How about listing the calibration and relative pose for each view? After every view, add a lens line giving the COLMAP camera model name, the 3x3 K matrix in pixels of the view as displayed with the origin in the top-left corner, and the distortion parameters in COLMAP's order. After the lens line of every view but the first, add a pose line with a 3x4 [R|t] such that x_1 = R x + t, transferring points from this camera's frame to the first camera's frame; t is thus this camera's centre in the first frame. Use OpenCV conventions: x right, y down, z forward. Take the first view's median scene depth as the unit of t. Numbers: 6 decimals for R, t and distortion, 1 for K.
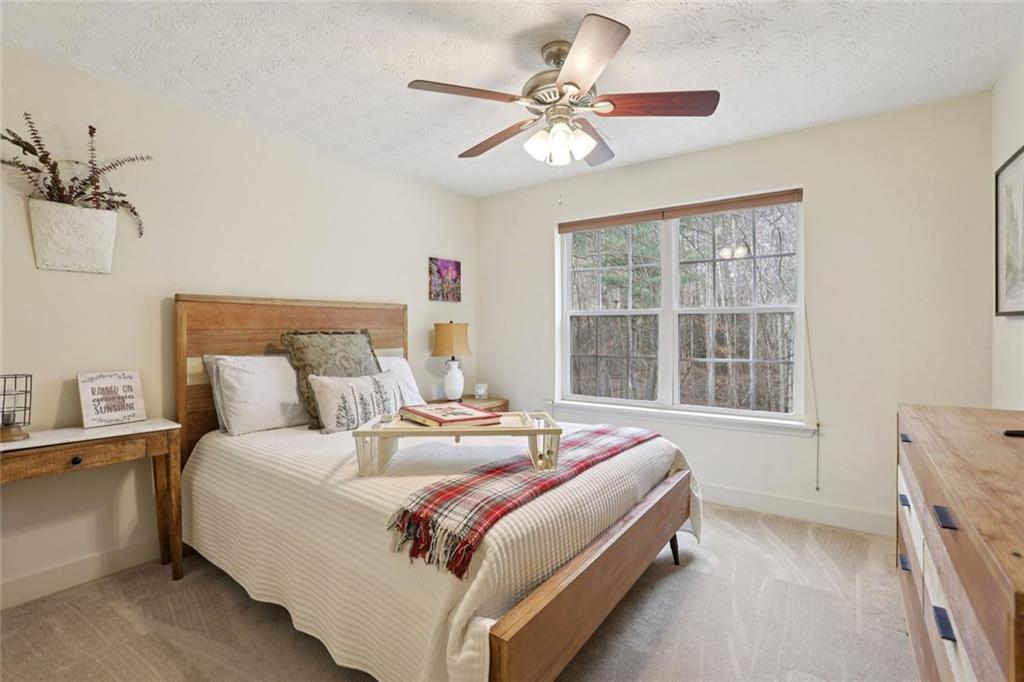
lens RADIAL K [[471.6, 0, 509.4], [0, 471.6, 333.8], [0, 0, 1]] dist [-0.034782, 0.008291]
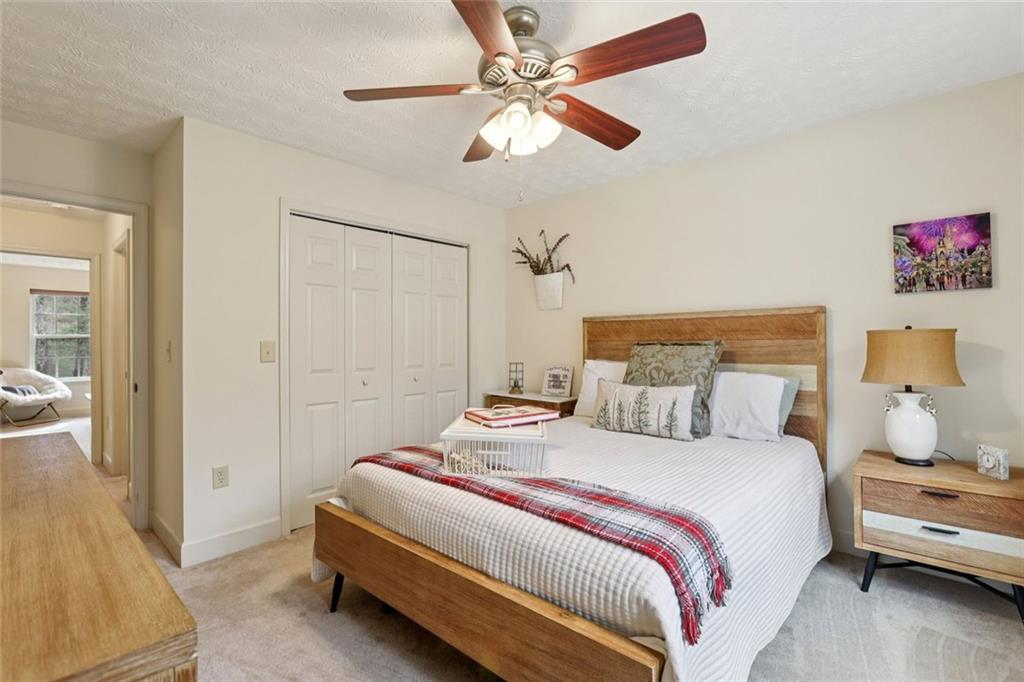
lens RADIAL K [[471.6, 0, 510.9], [0, 471.6, 348.8], [0, 0, 1]] dist [-0.034782, 0.008291]
pose [[-0.101070, 0.014552, -0.994773, 0.692785], [-0.005843, 0.999867, 0.015220, -0.005046], [0.994862, 0.007350, -0.100971, 0.760677]]
